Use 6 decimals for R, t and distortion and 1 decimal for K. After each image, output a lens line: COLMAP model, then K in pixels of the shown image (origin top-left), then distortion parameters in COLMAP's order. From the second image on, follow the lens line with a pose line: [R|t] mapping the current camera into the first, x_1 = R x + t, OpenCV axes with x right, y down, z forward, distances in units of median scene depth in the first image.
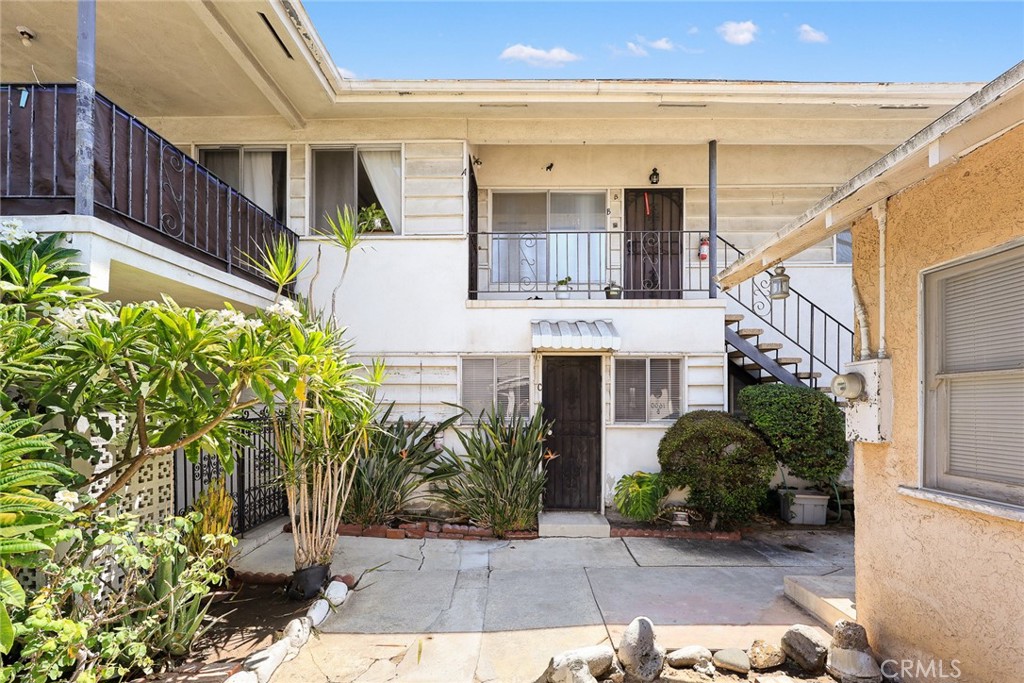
lens RADIAL K [[445.2, 0, 517.6], [0, 445.2, 406.1], [0, 0, 1]] dist [0.000361, 0.000780]
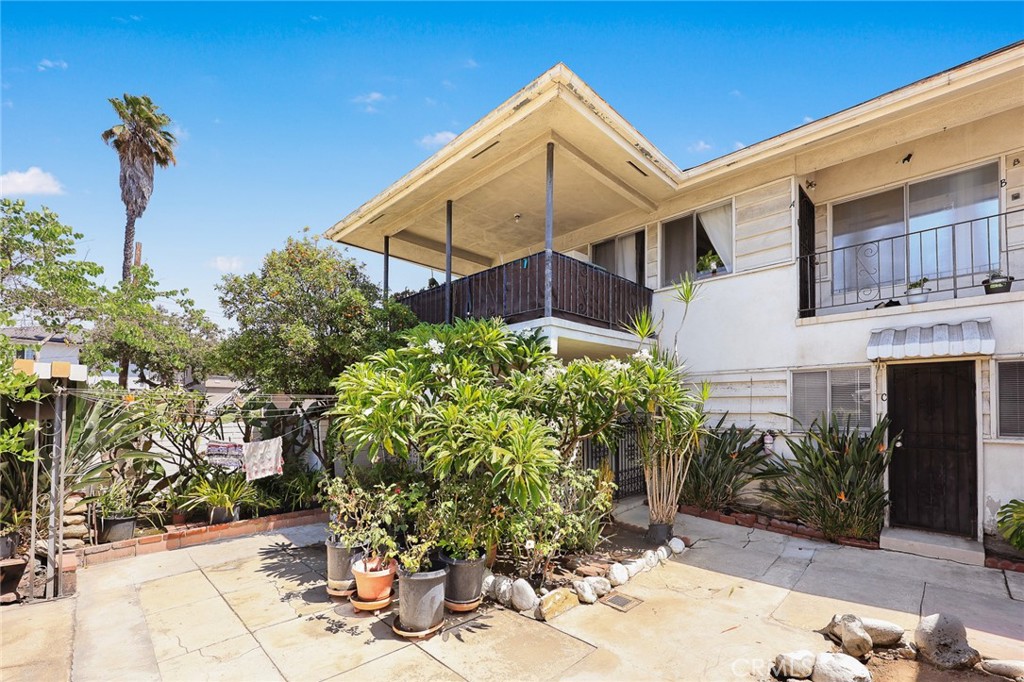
lens RADIAL K [[445.2, 0, 515.5], [0, 445.2, 395.8], [0, 0, 1]] dist [0.000361, 0.000780]
pose [[0.718281, -0.021271, -0.695428, 0.156776], [-0.007563, 0.999235, -0.038375, -0.002173], [0.695712, 0.032824, 0.717571, -0.279187]]
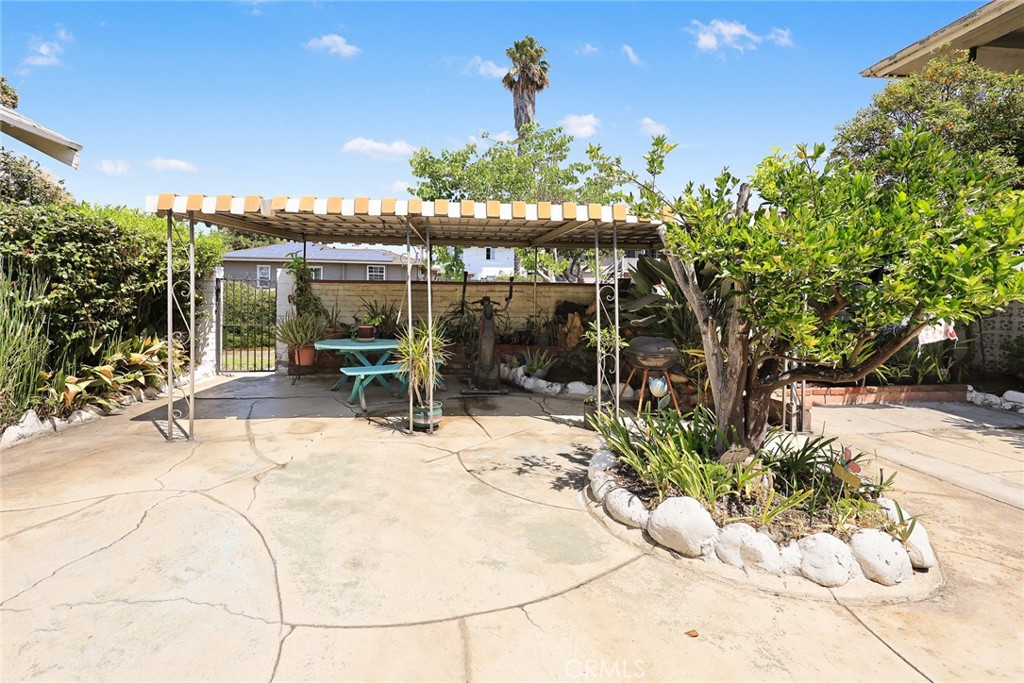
lens RADIAL K [[445.2, 0, 472.9], [0, 445.2, 298.9], [0, 0, 1]] dist [0.000361, 0.000780]
pose [[0.078645, 0.005830, -0.996886, -0.175531], [-0.015065, 0.999876, 0.004659, 0.080980], [0.996789, 0.014652, 0.078723, -0.924442]]
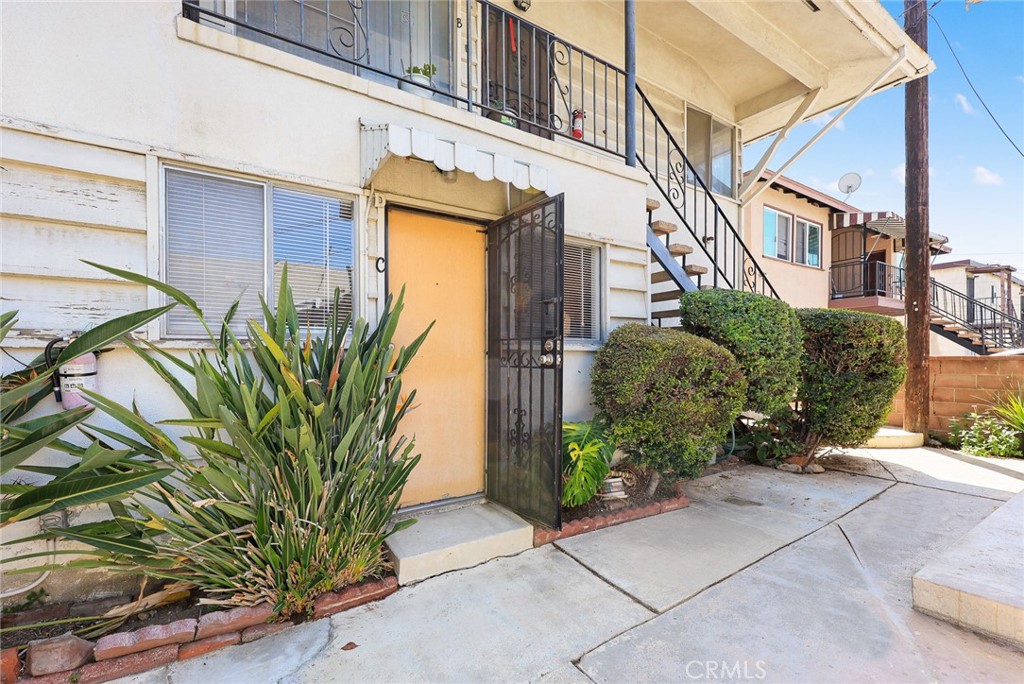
lens RADIAL K [[445.2, 0, 558.2], [0, 445.2, 360.9], [0, 0, 1]] dist [0.000361, 0.000780]
pose [[0.816632, -0.009531, 0.577080, -0.075868], [0.001617, 0.999898, 0.014226, 0.057541], [-0.577157, -0.010684, 0.816564, 0.524637]]
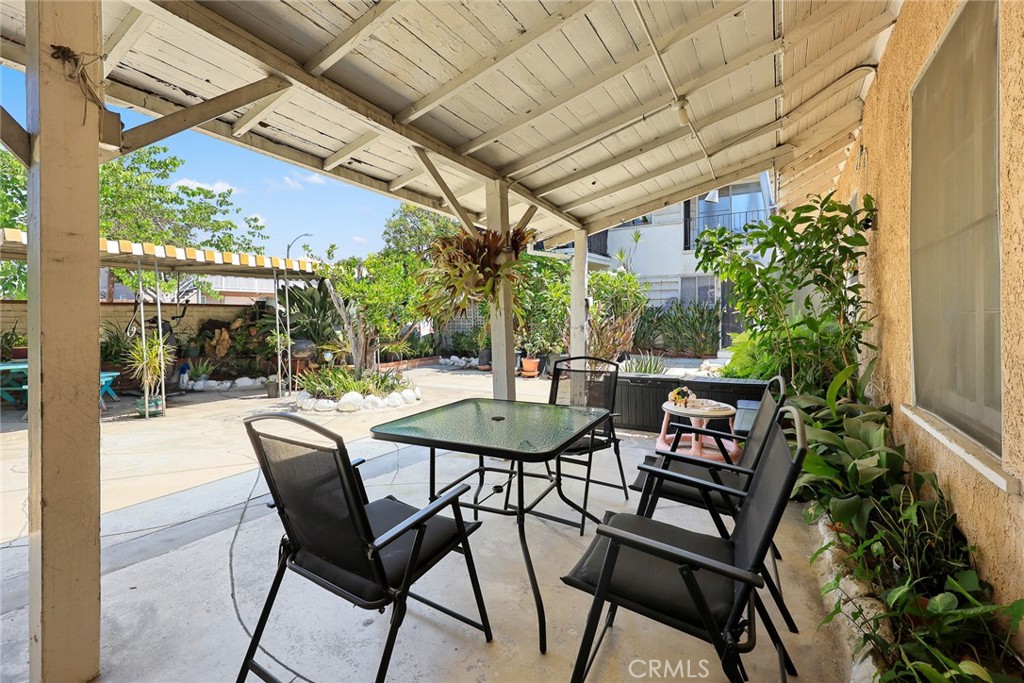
lens RADIAL K [[445.2, 0, 495.8], [0, 445.2, 323.0], [0, 0, 1]] dist [0.000361, 0.000780]
pose [[0.849539, 0.003127, -0.527516, 0.269355], [0.003631, 0.999924, 0.011774, 0.088187], [0.527513, -0.011918, 0.849463, -1.397235]]
